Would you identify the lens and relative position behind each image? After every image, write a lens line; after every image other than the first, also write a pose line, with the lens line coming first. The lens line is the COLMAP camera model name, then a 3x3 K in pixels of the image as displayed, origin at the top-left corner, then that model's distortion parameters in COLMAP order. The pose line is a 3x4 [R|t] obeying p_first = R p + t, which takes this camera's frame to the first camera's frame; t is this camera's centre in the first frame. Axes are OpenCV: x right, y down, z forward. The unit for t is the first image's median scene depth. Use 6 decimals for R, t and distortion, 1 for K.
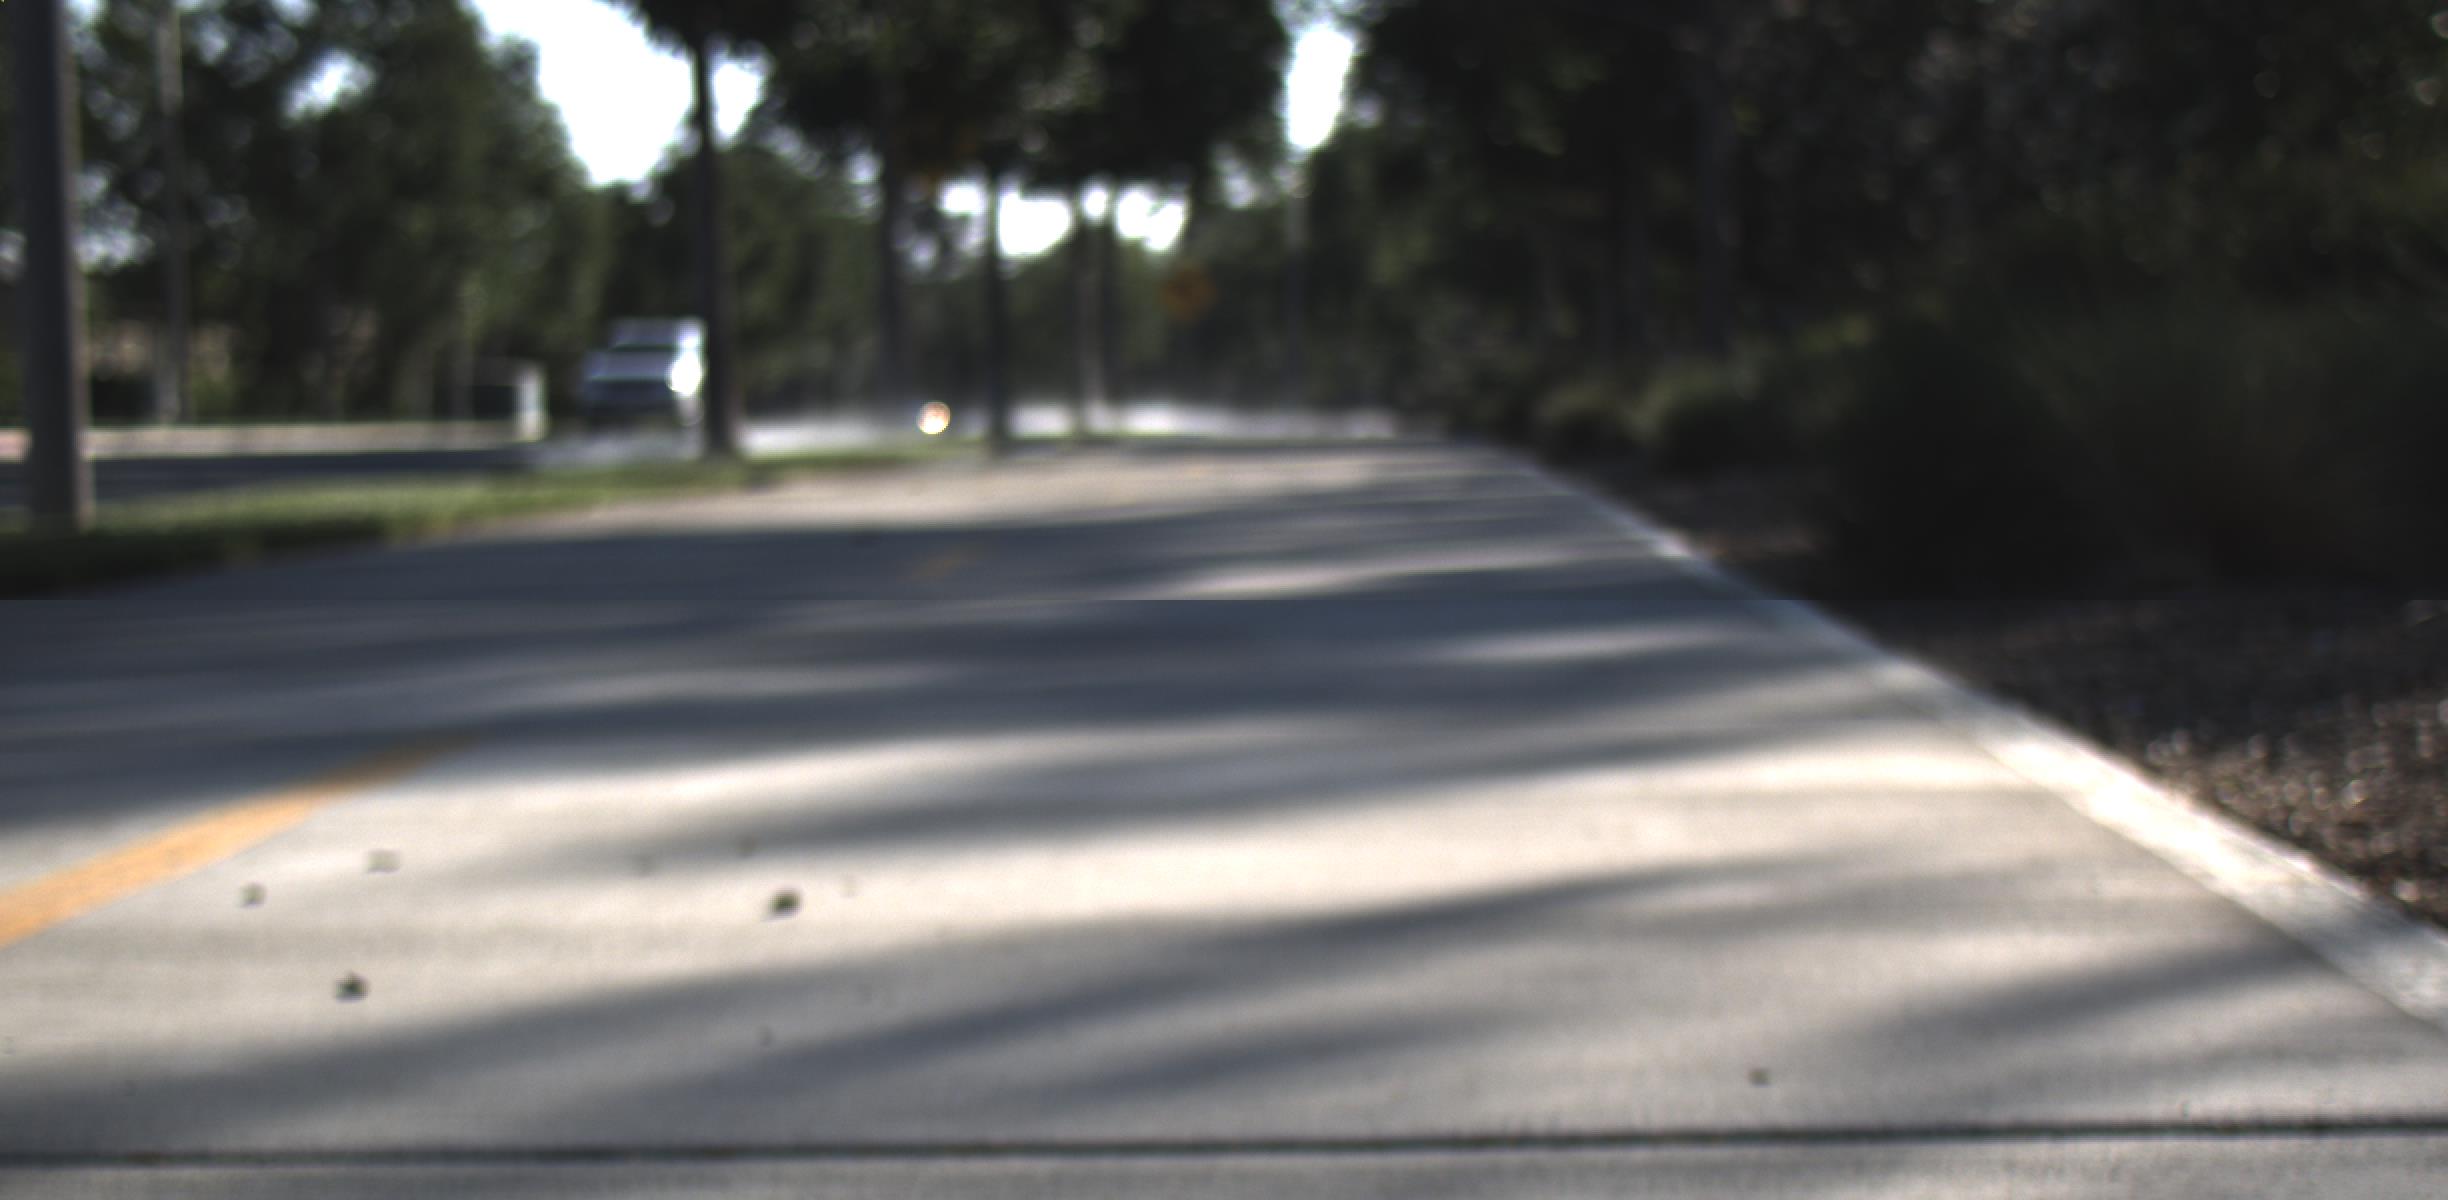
lens RADIAL K [[17347.0, 0, 1216.1], [0, 17347.0, 603.2], [0, 0, 1]] dist [4.575741, 0.000000]
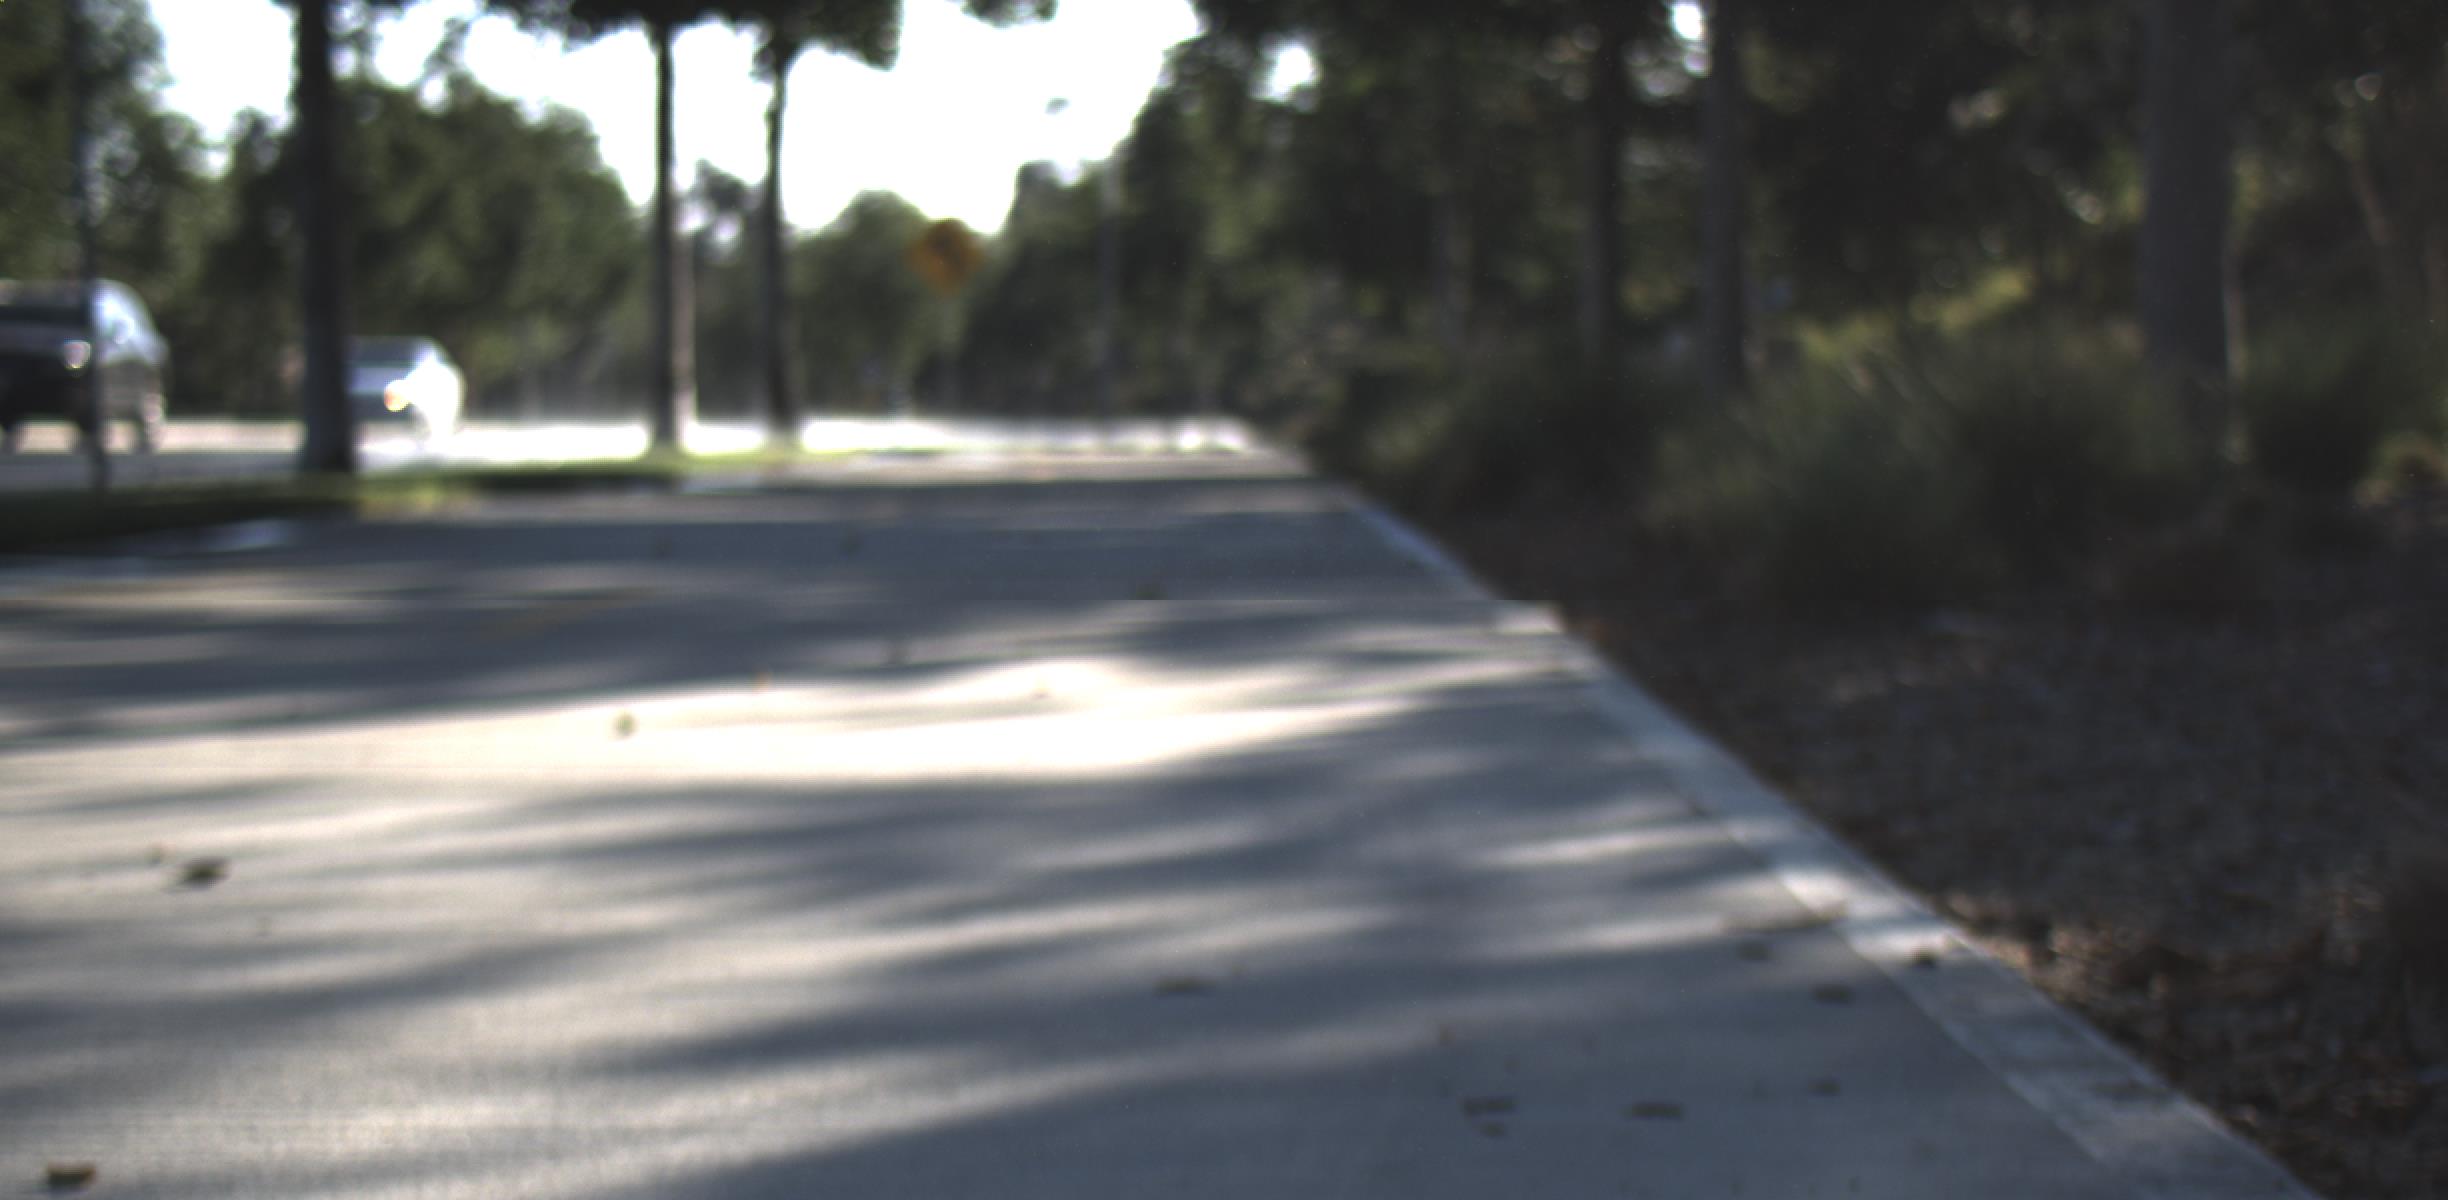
lens RADIAL K [[17347.0, 0, 1206.5], [0, 17347.0, 681.1], [0, 0, 1]] dist [4.575741, 0.000000]
pose [[0.999866, 0.013974, 0.008518, 0.002369], [-0.014013, 0.999892, 0.004535, -0.002542], [-0.008454, -0.004654, 0.999953, 0.200151]]
